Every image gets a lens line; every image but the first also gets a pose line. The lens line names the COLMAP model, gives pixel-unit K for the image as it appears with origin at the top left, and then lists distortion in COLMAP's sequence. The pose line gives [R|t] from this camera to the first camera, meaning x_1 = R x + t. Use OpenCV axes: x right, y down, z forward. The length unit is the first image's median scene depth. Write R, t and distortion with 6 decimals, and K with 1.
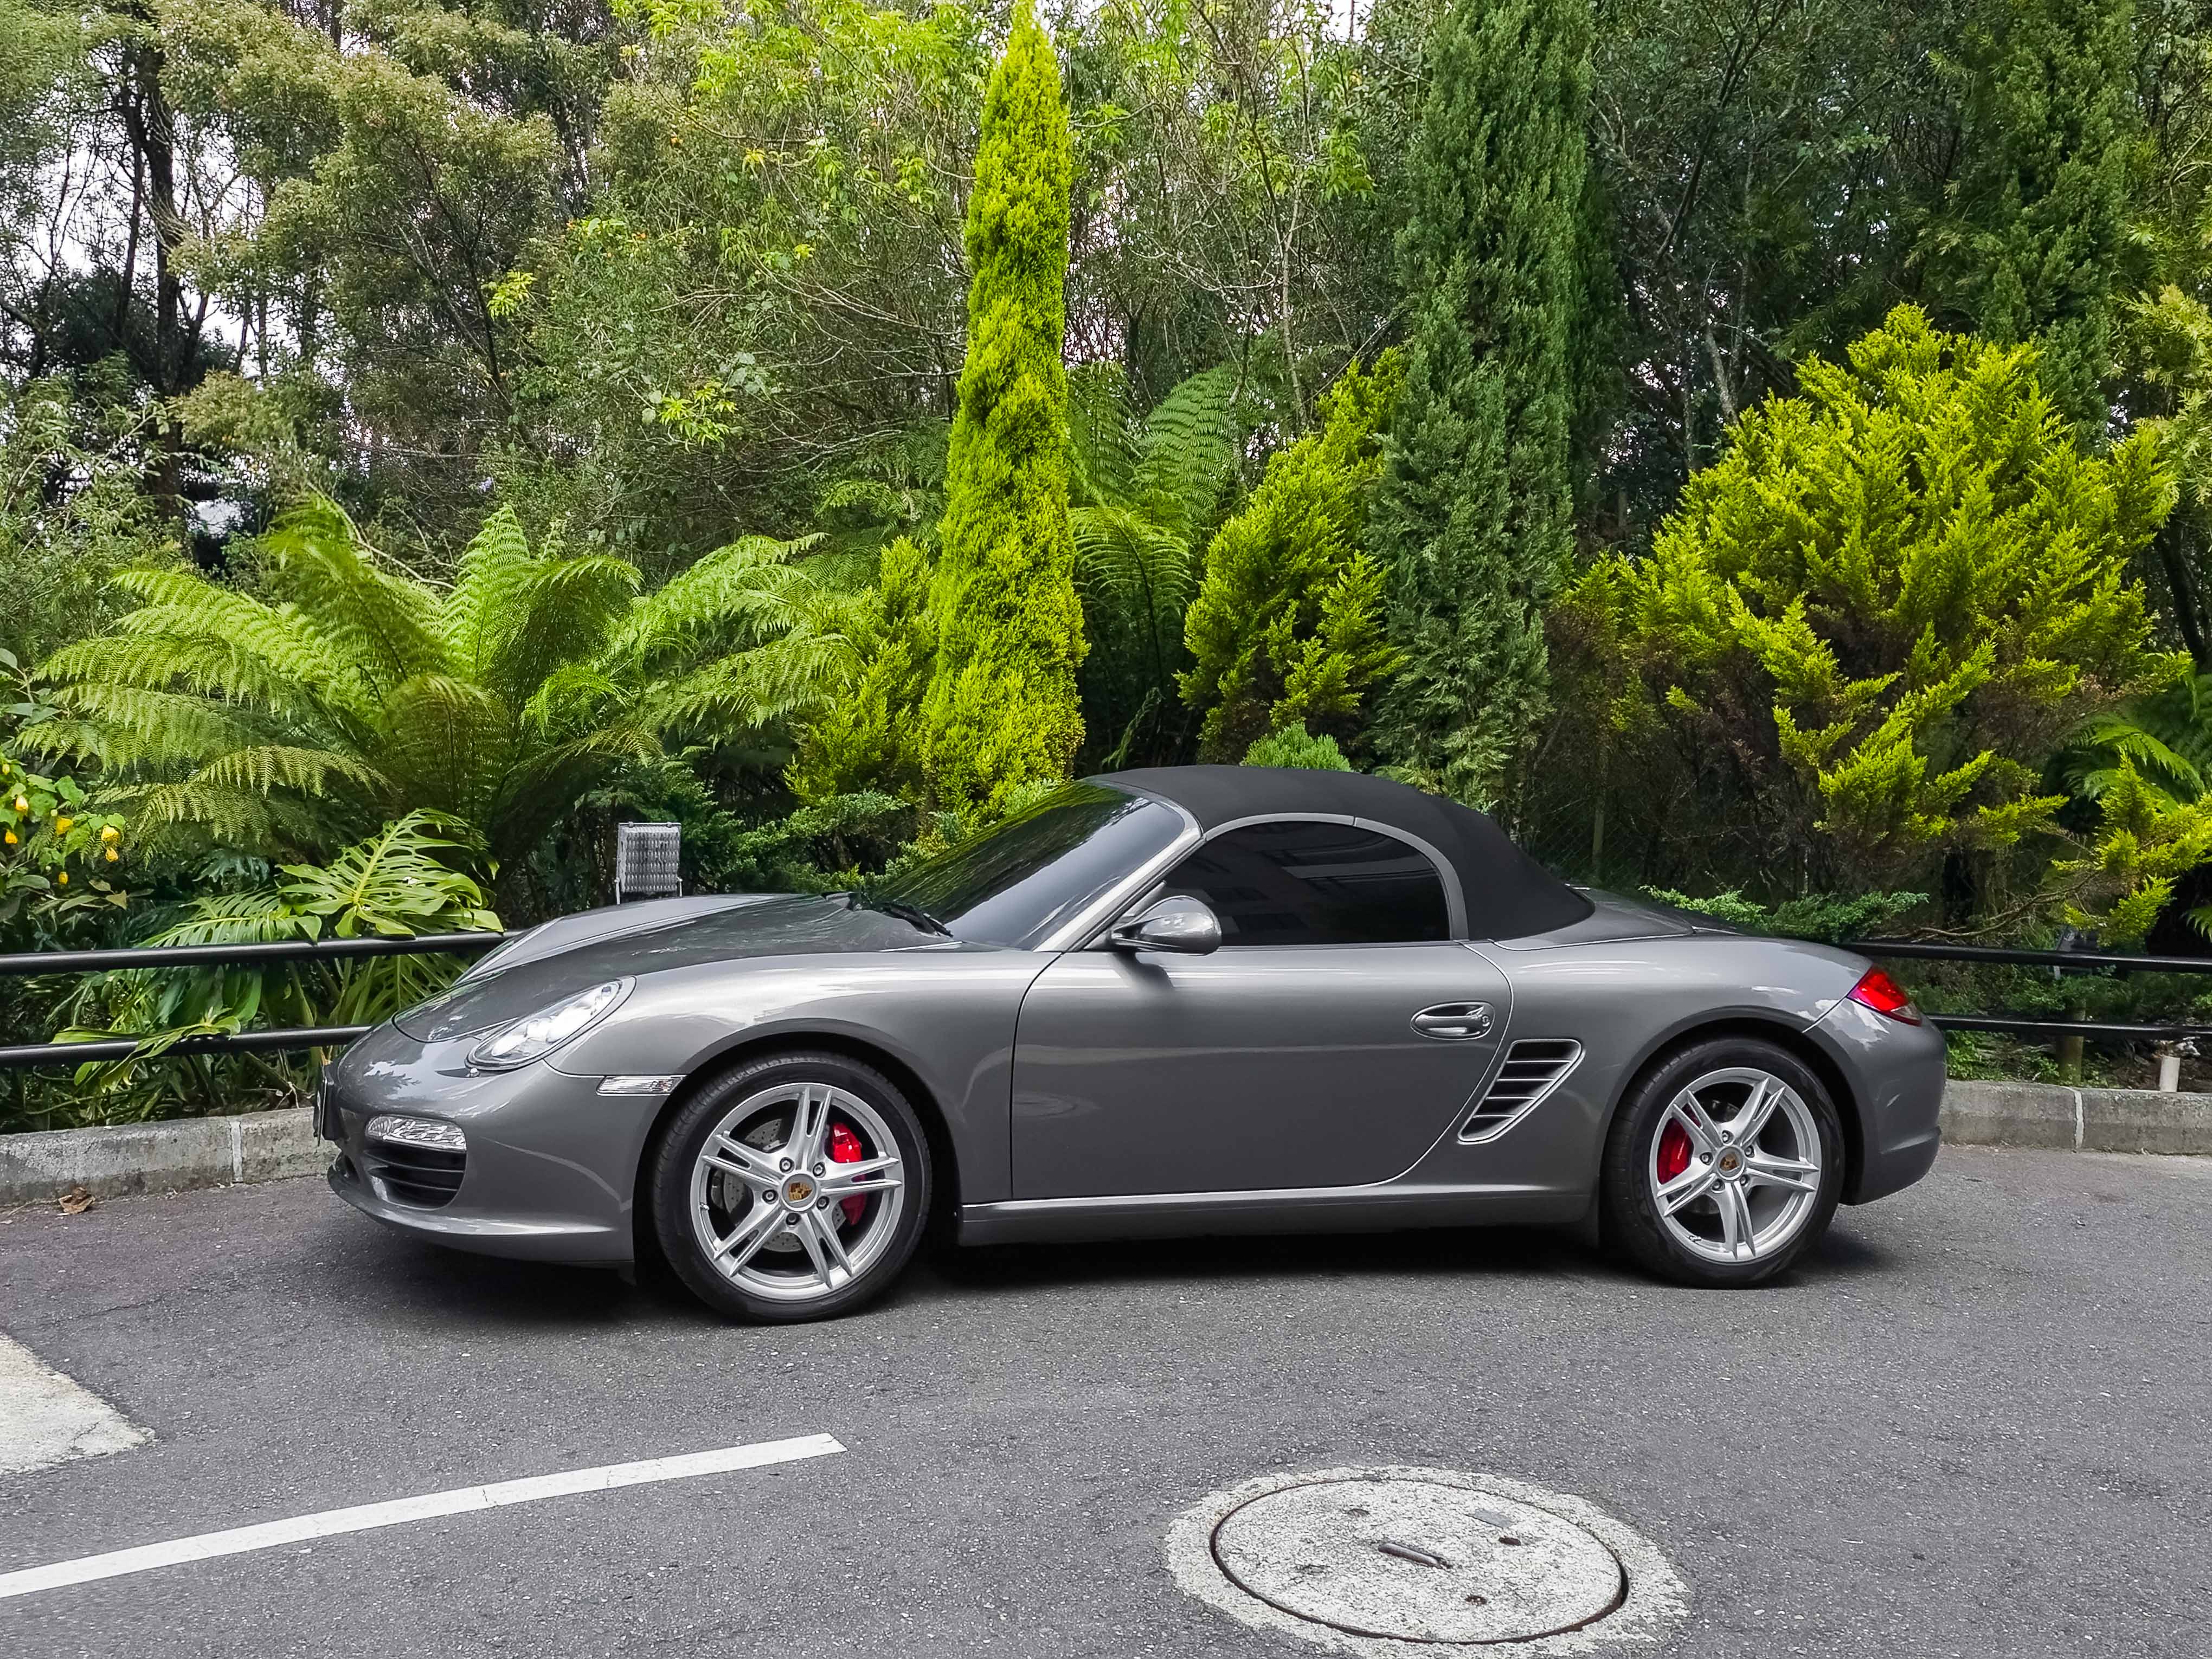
lens RADIAL K [[2527.7, 0, 1106.0], [0, 2527.7, 829.5], [0, 0, 1]] dist [0.146735, -0.321153]
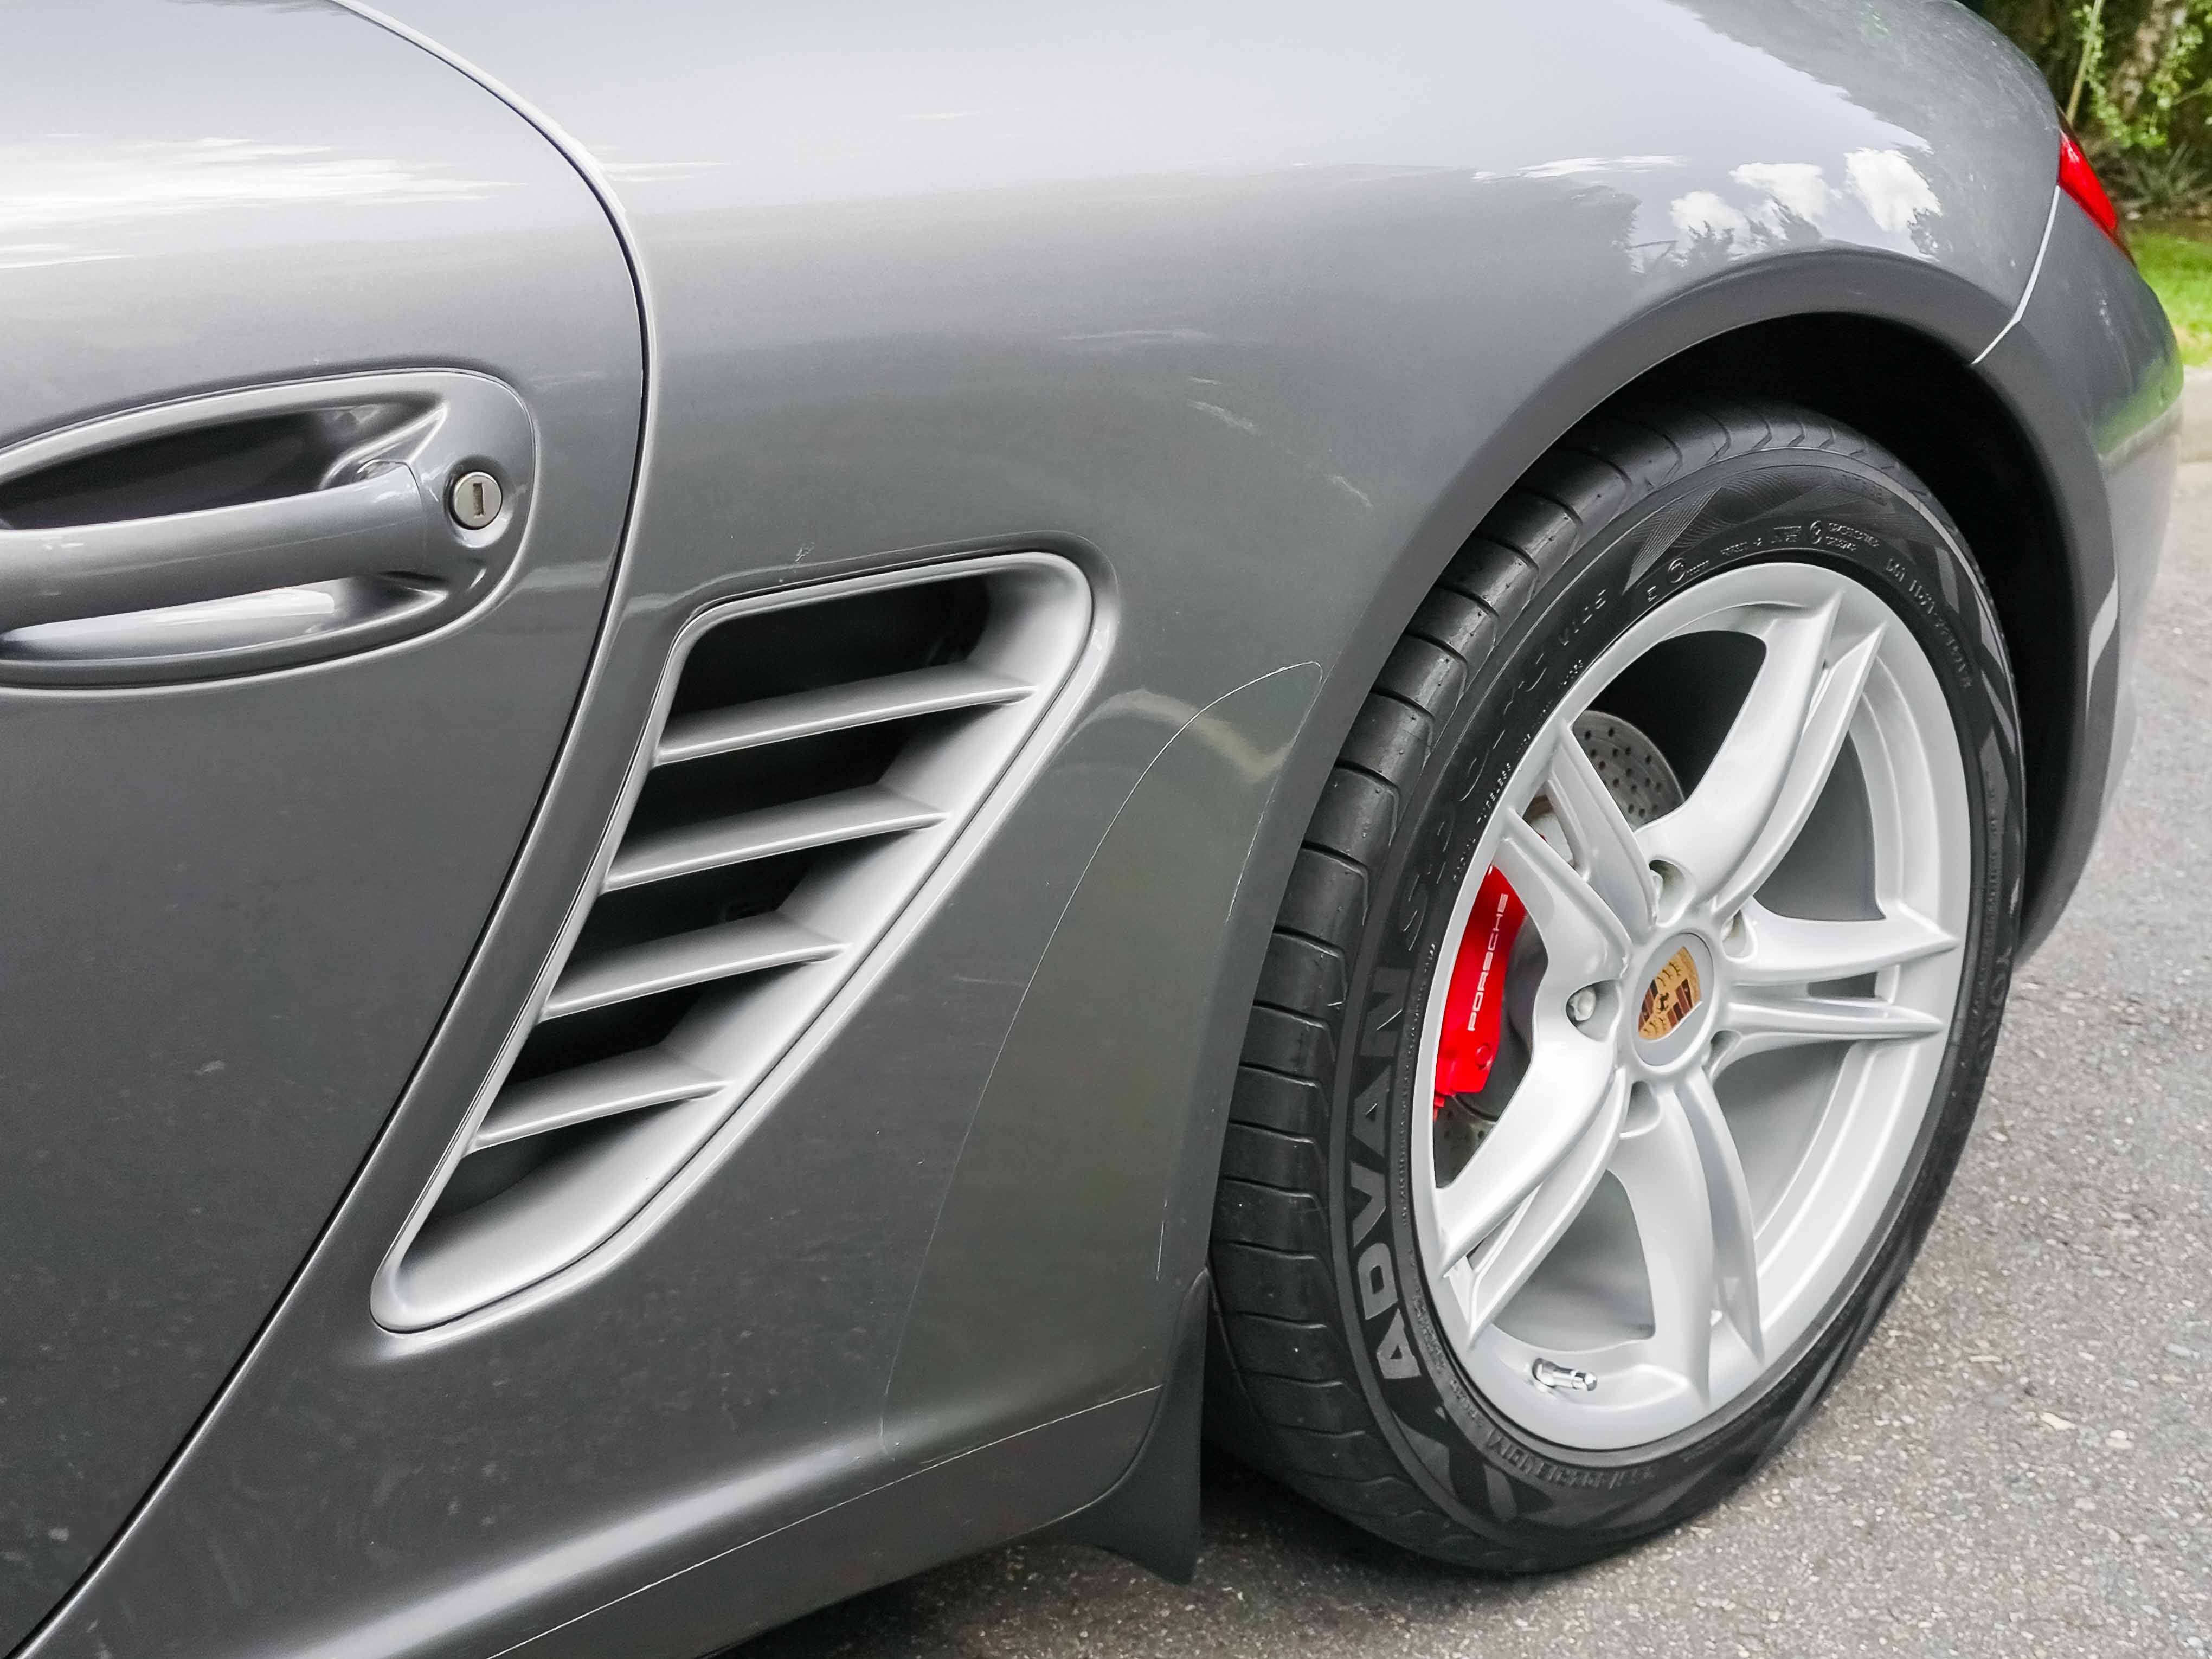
lens RADIAL K [[2527.7, 0, 1106.0], [0, 2527.7, 829.5], [0, 0, 1]] dist [0.146735, -0.321153]
pose [[0.918056, -0.151024, 0.366557, 0.087700], [0.047792, 0.960016, 0.275837, 0.038538], [-0.393558, -0.235715, 0.888566, 0.592384]]
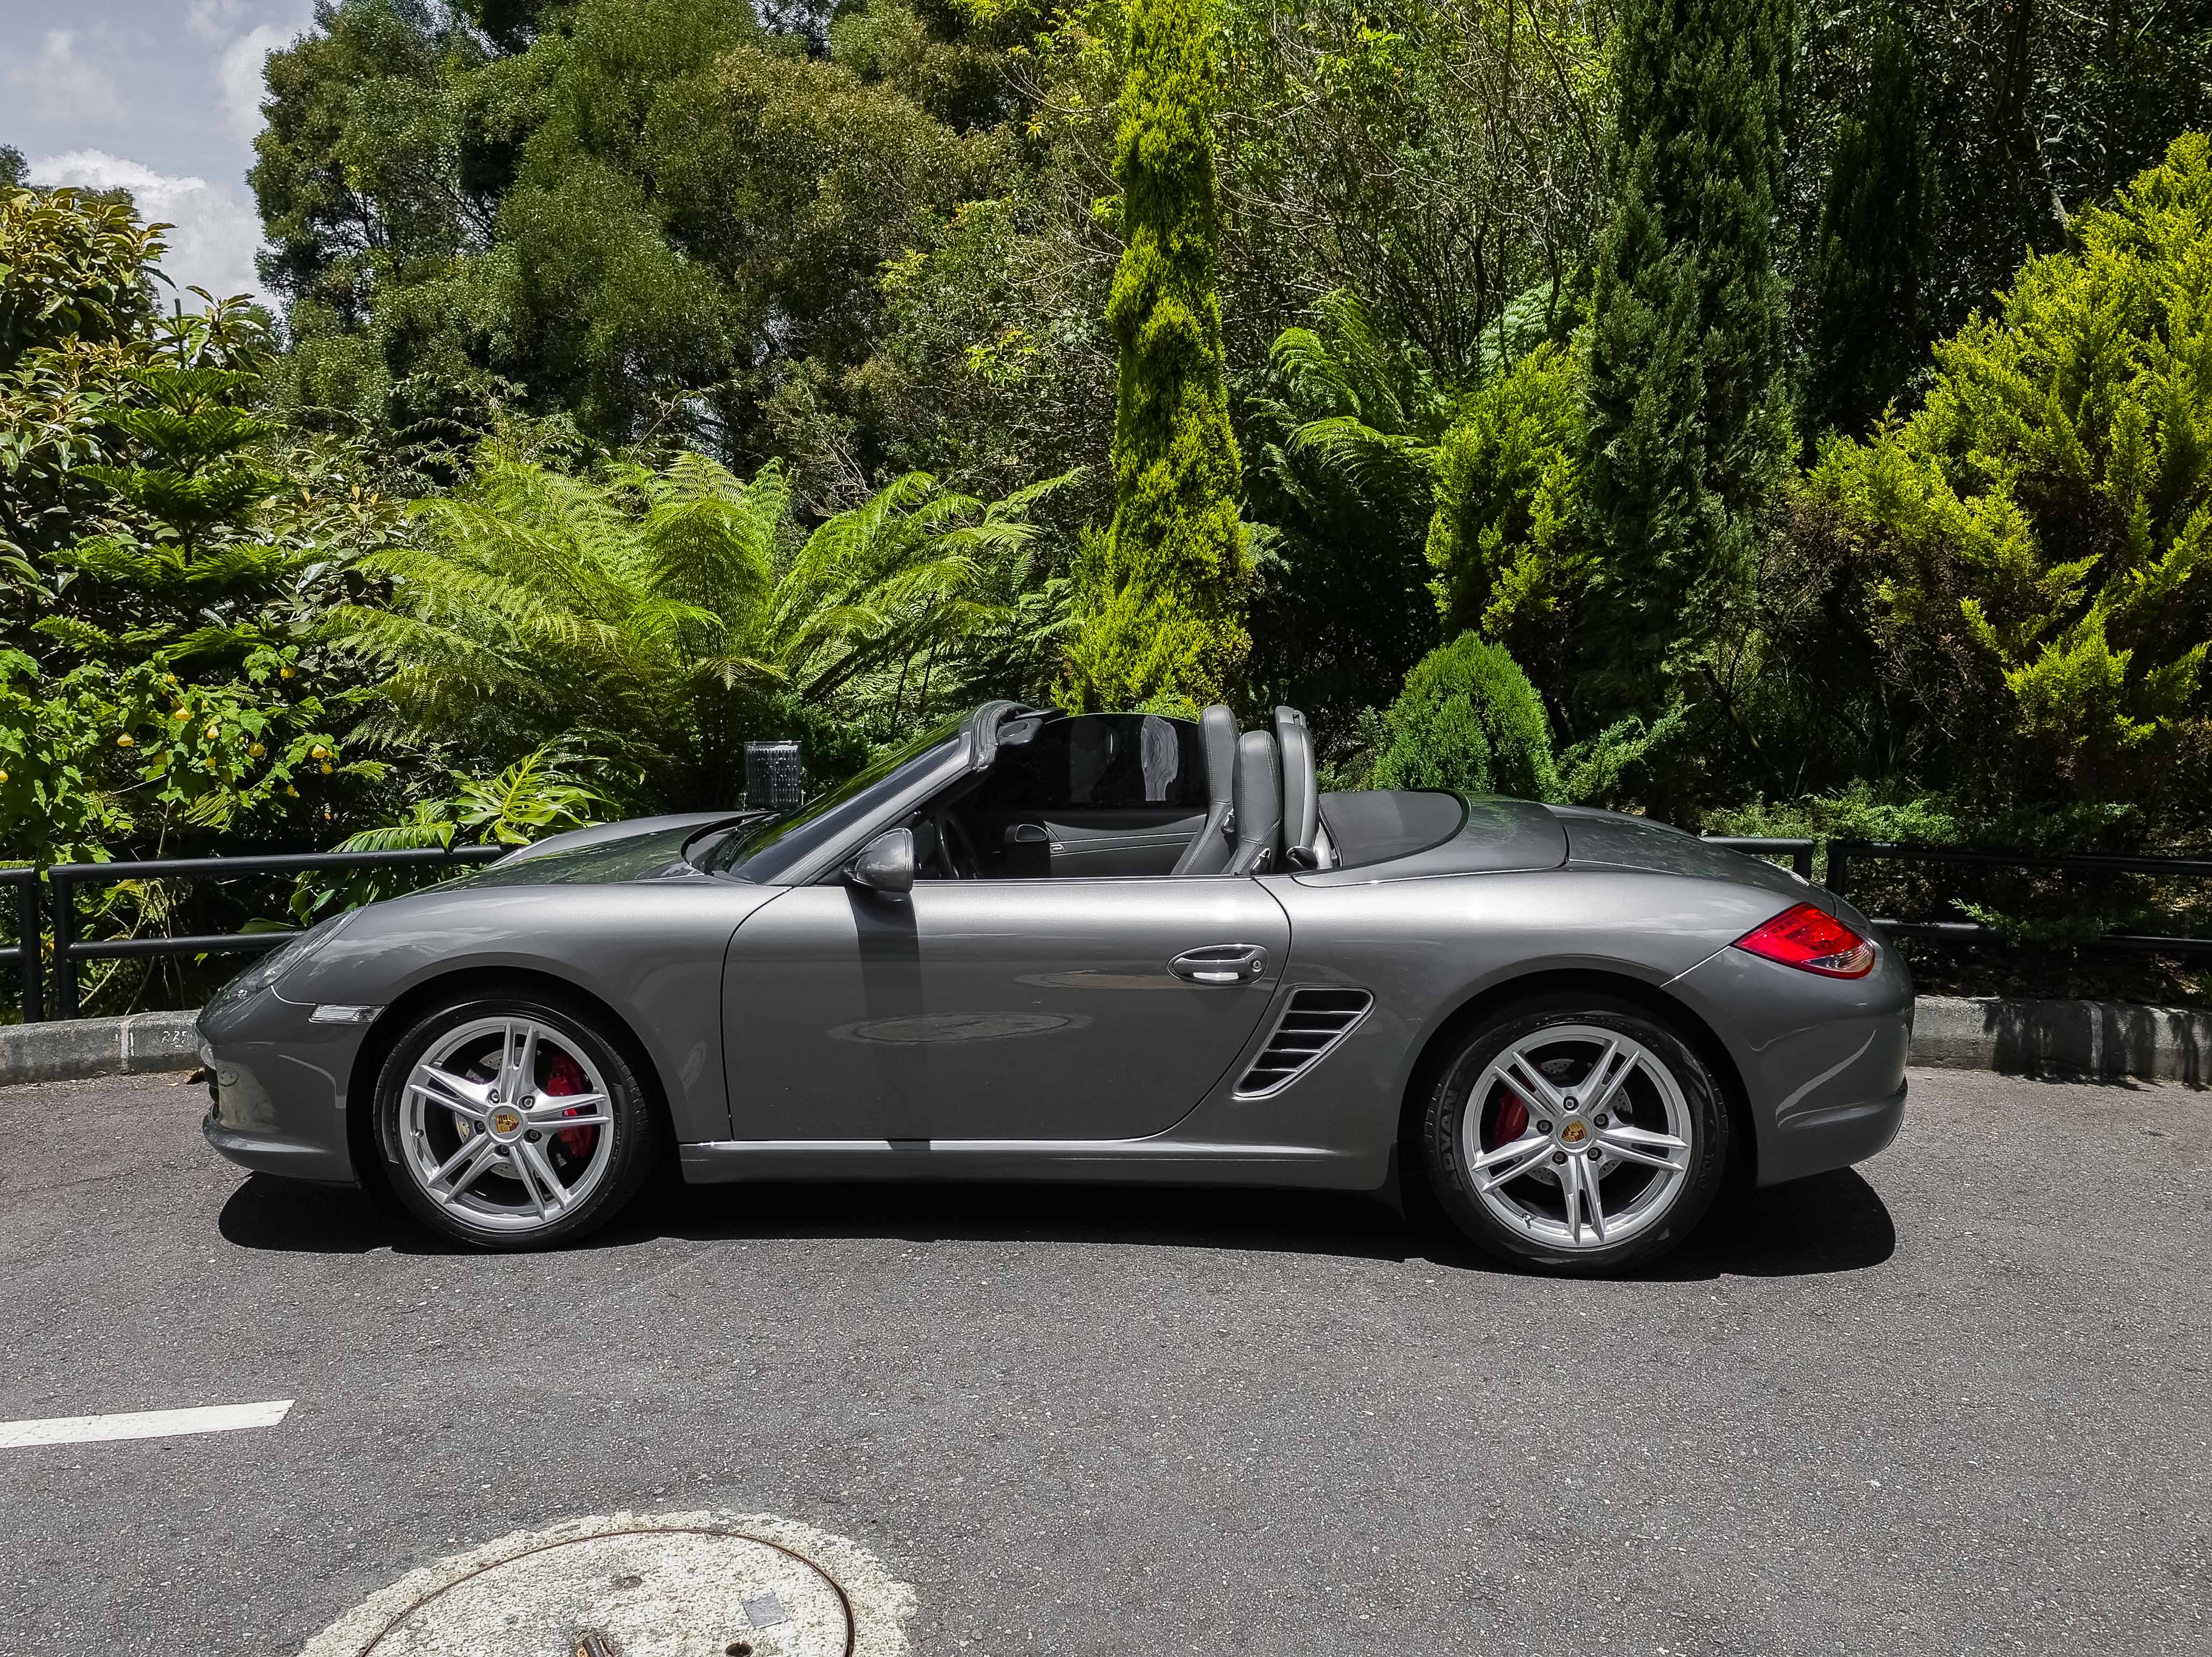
lens RADIAL K [[1992.8, 0, 1139.1], [0, 1992.8, 825.6], [0, 0, 1]] dist [0.123604, -0.198358]
pose [[0.933084, 0.007255, -0.359586, 0.250893], [0.011654, 0.998662, 0.050390, -0.007156], [0.359470, -0.051209, 0.931750, 0.226735]]
